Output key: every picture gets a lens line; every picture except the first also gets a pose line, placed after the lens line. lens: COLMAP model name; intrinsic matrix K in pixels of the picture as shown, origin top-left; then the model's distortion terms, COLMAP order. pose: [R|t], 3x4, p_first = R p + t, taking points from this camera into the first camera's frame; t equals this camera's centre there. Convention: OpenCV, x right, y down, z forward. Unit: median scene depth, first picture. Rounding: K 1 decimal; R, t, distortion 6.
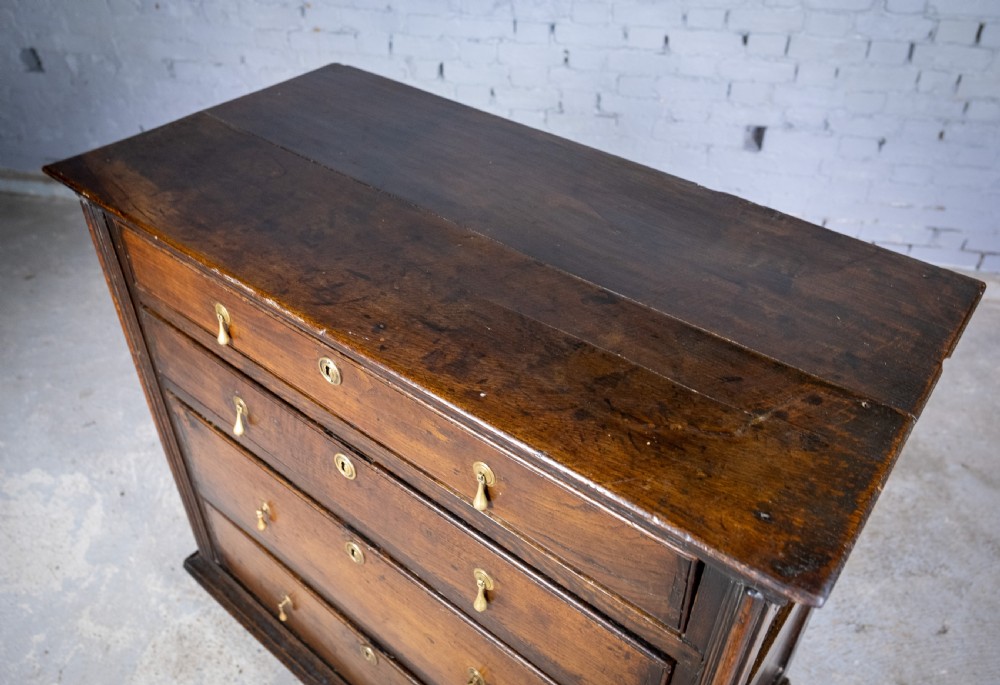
lens RADIAL K [[798.7, 0, 518.7], [0, 798.7, 306.4], [0, 0, 1]] dist [-0.003282, -0.000412]
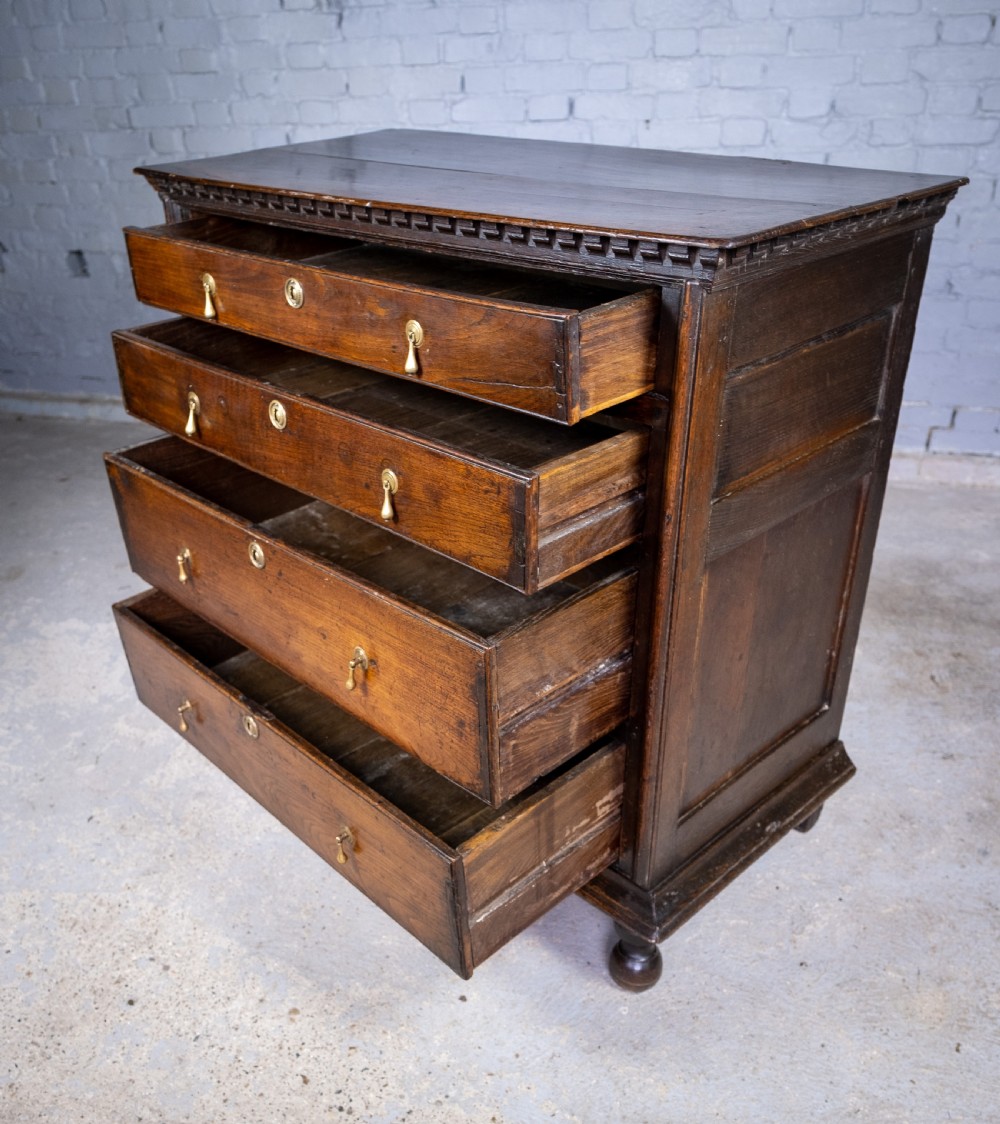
lens RADIAL K [[1065.3, 0, 485.8], [0, 1065.3, 655.0], [0, 0, 1]] dist [0.002383, -0.014308]
pose [[0.990926, 0.019071, -0.133045, 0.062672], [-0.029364, 0.996688, -0.075836, 0.331554], [0.131158, 0.079054, 0.988204, -0.204958]]
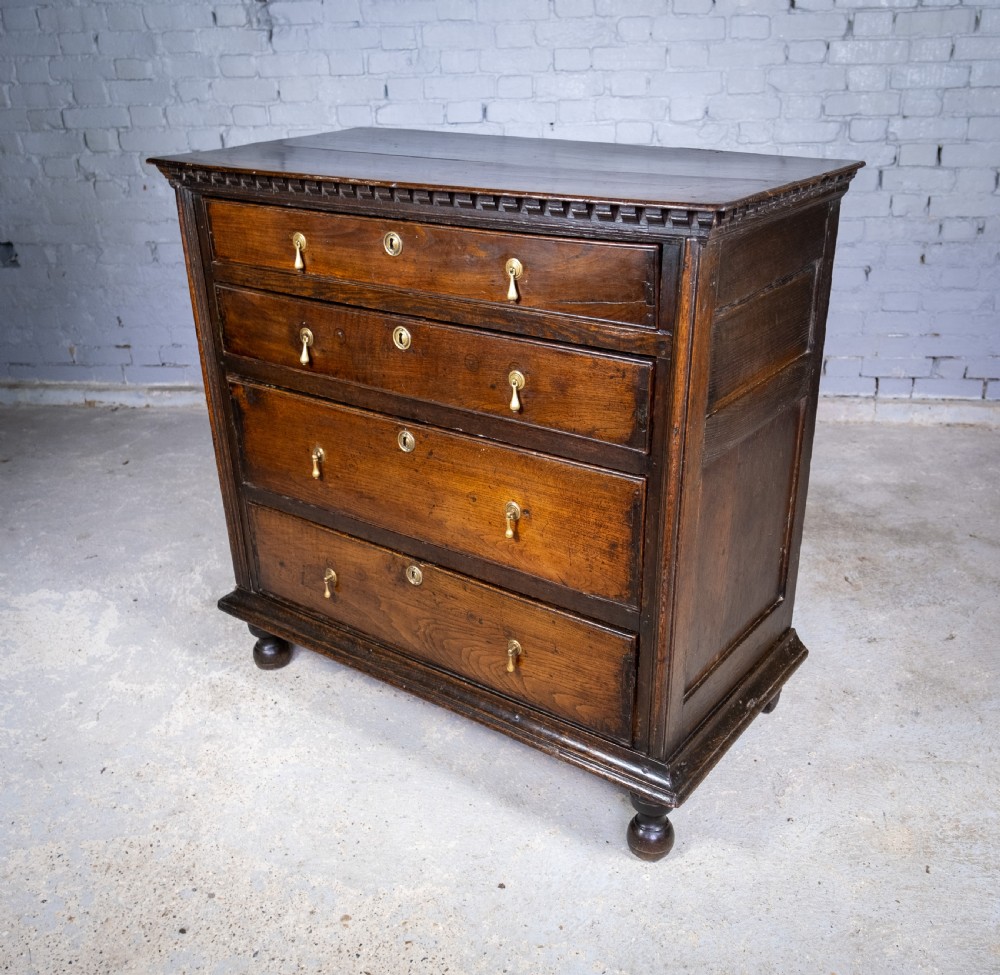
lens RADIAL K [[1031.7, 0, 548.1], [0, 1031.7, 518.7], [0, 0, 1]] dist [-0.012426, 0.007911]
pose [[0.997434, -0.058042, 0.041914, -0.033287], [0.064500, 0.982589, -0.174239, 0.380848], [-0.031071, 0.176495, 0.983811, -0.280894]]
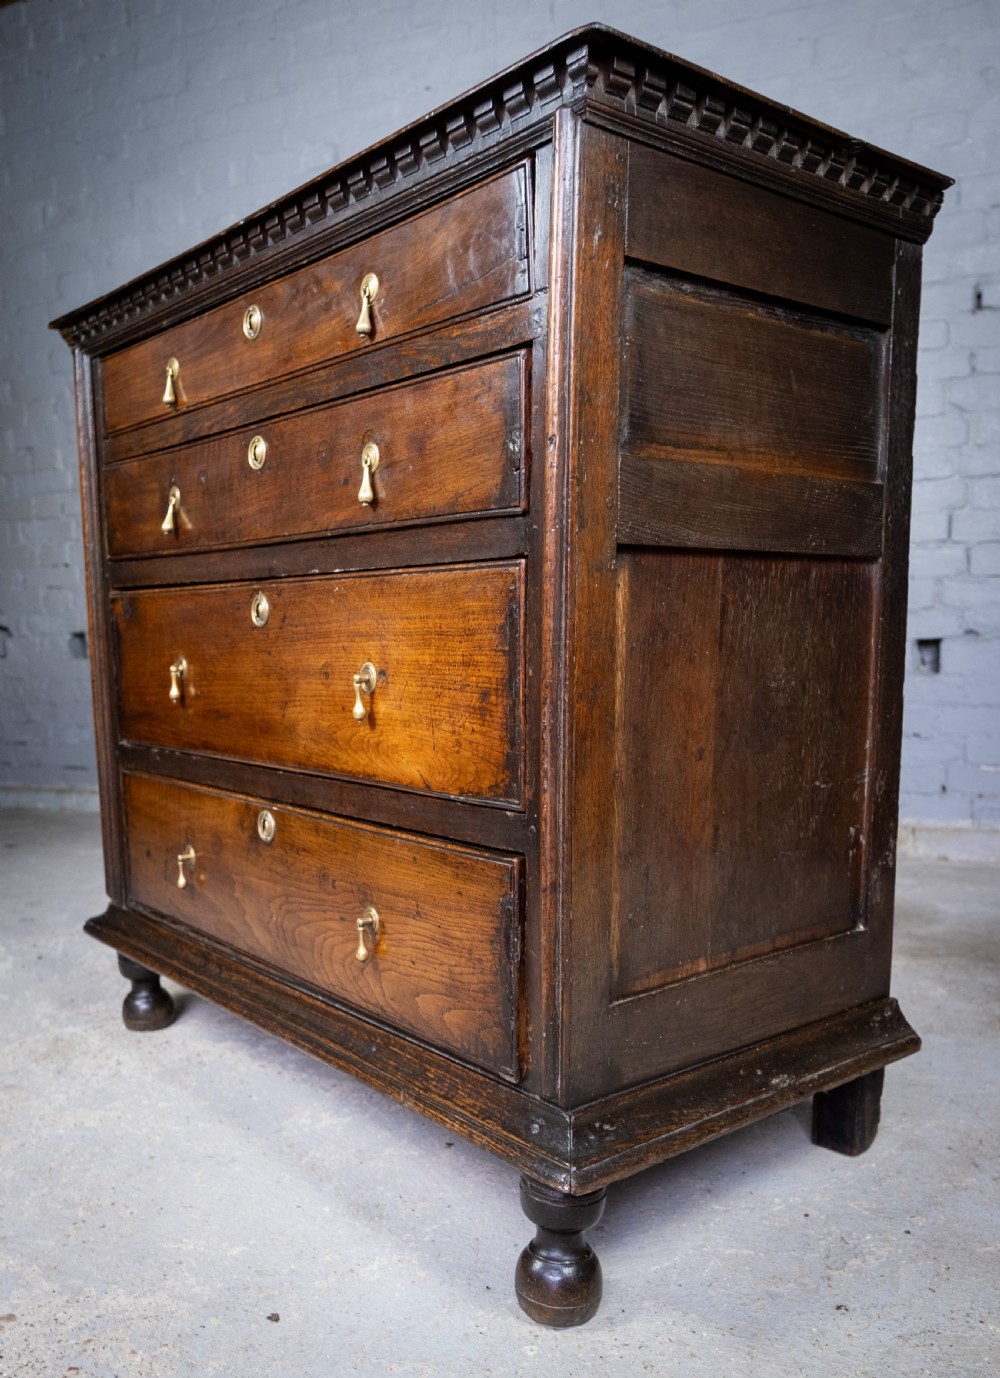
lens RADIAL K [[1172.3, 0, 450.6], [0, 1172.3, 774.5], [0, 0, 1]] dist [-0.005253, -0.003766]
pose [[0.972087, -0.008463, -0.234469, 0.150612], [-0.102660, 0.883264, -0.457500, 0.540758], [0.210969, 0.468800, 0.857740, 0.032385]]
